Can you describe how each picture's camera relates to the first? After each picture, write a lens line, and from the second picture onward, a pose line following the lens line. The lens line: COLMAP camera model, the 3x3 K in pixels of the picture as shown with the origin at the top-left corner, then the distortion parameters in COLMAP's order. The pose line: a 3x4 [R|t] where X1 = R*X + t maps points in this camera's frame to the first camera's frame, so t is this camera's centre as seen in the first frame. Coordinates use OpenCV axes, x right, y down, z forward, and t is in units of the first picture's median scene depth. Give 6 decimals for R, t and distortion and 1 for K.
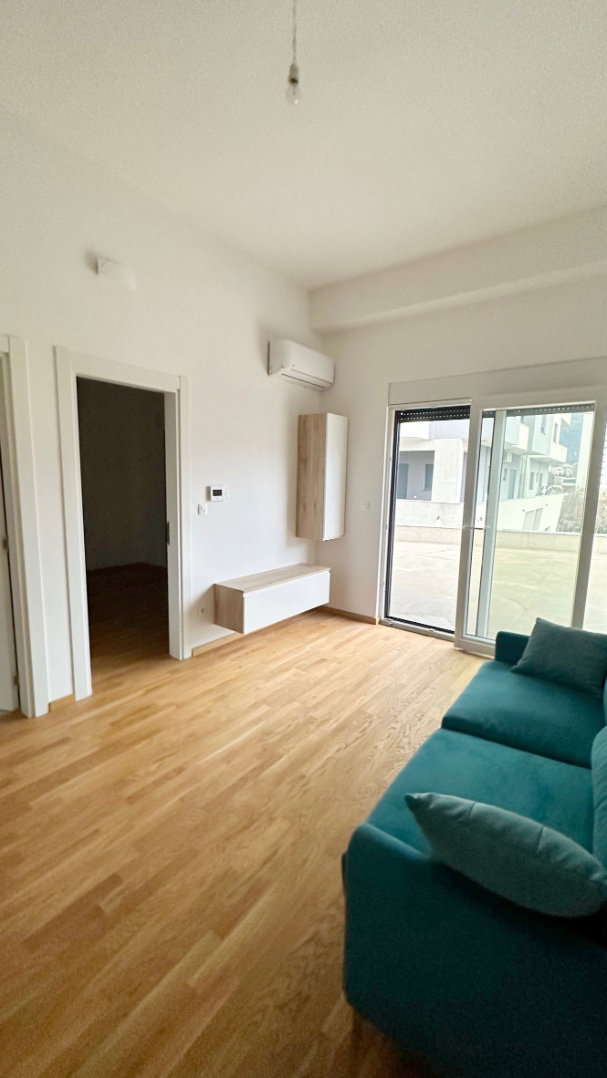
lens RADIAL K [[429.0, 0, 303.5], [0, 429.0, 539.0], [0, 0, 1]] dist [-0.001958, 0.000083]
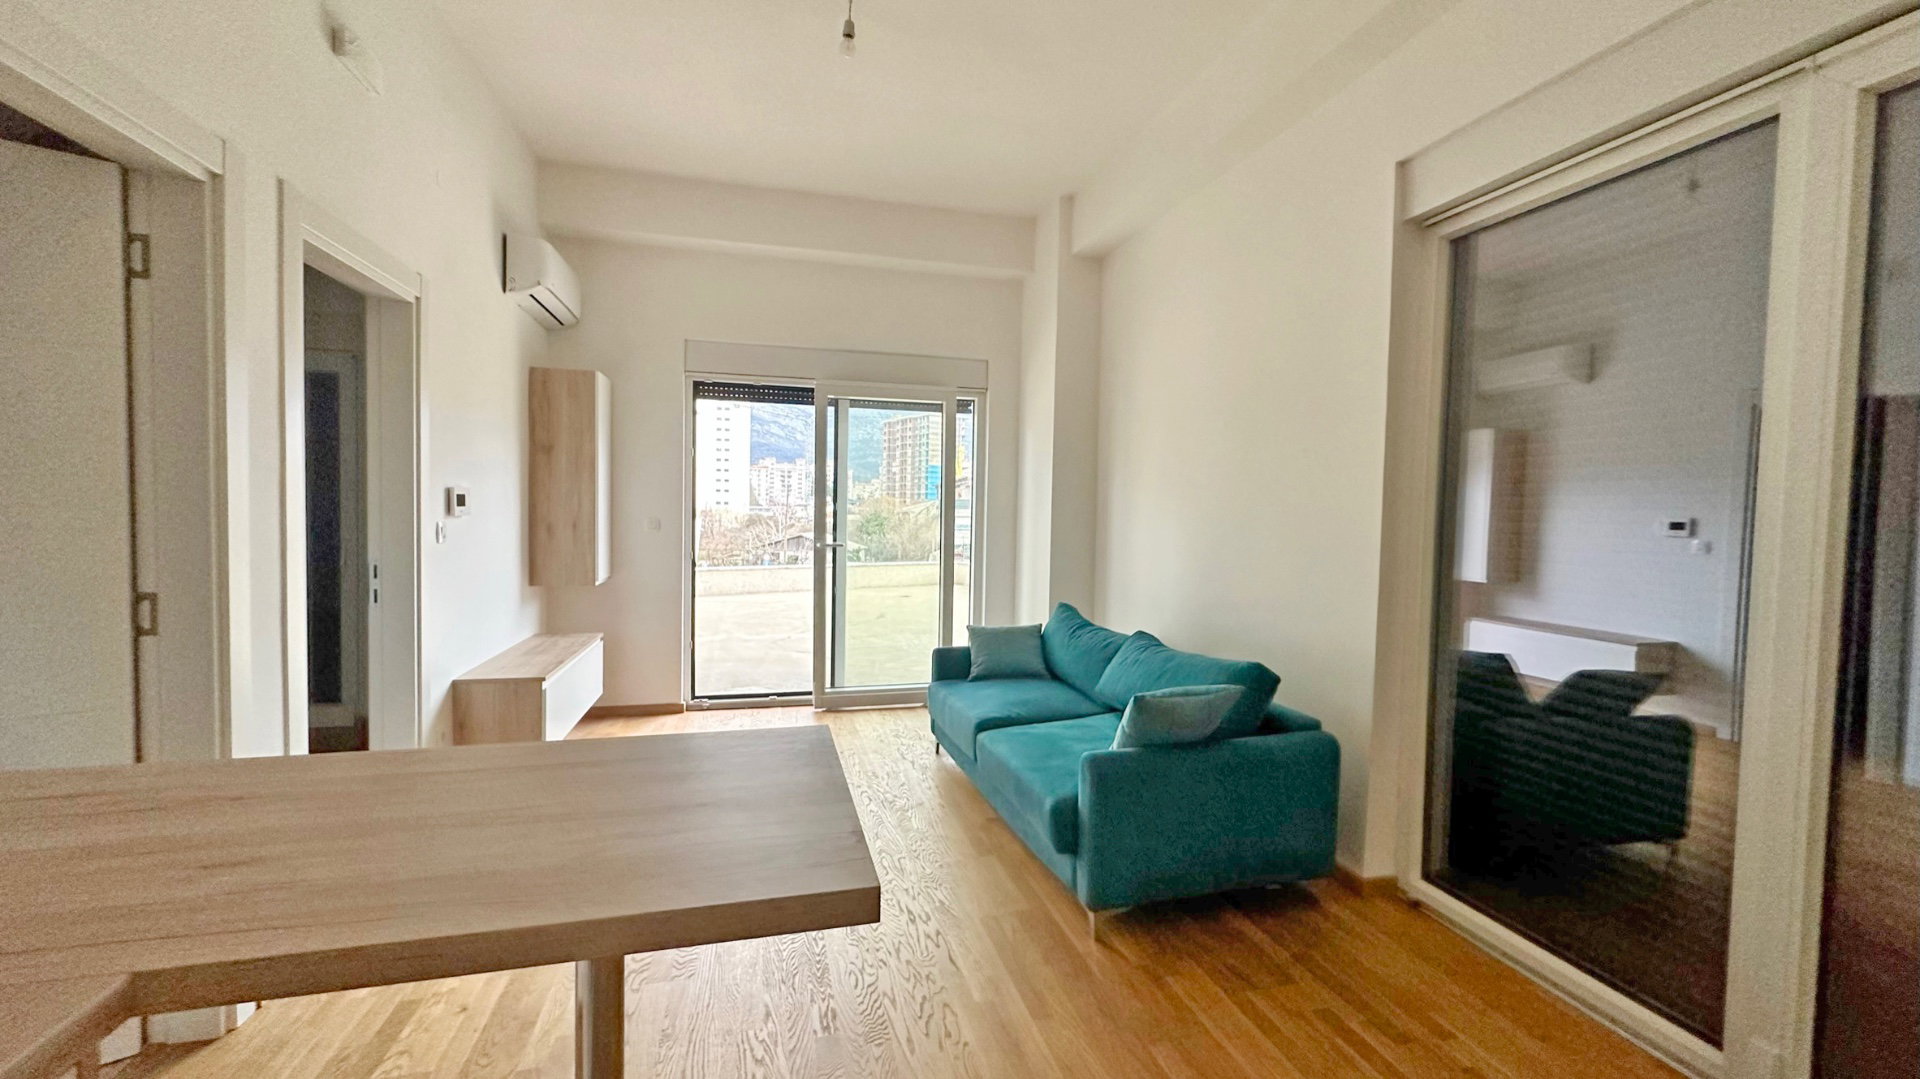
lens RADIAL K [[764.0, 0, 958.4], [0, 764.0, 537.6], [0, 0, 1]] dist [-0.001958, 0.000083]
pose [[0.619231, -0.039604, 0.784209, -0.547646], [0.106920, 0.993678, -0.034244, 0.032059], [-0.777895, 0.105053, 0.619551, -0.033553]]
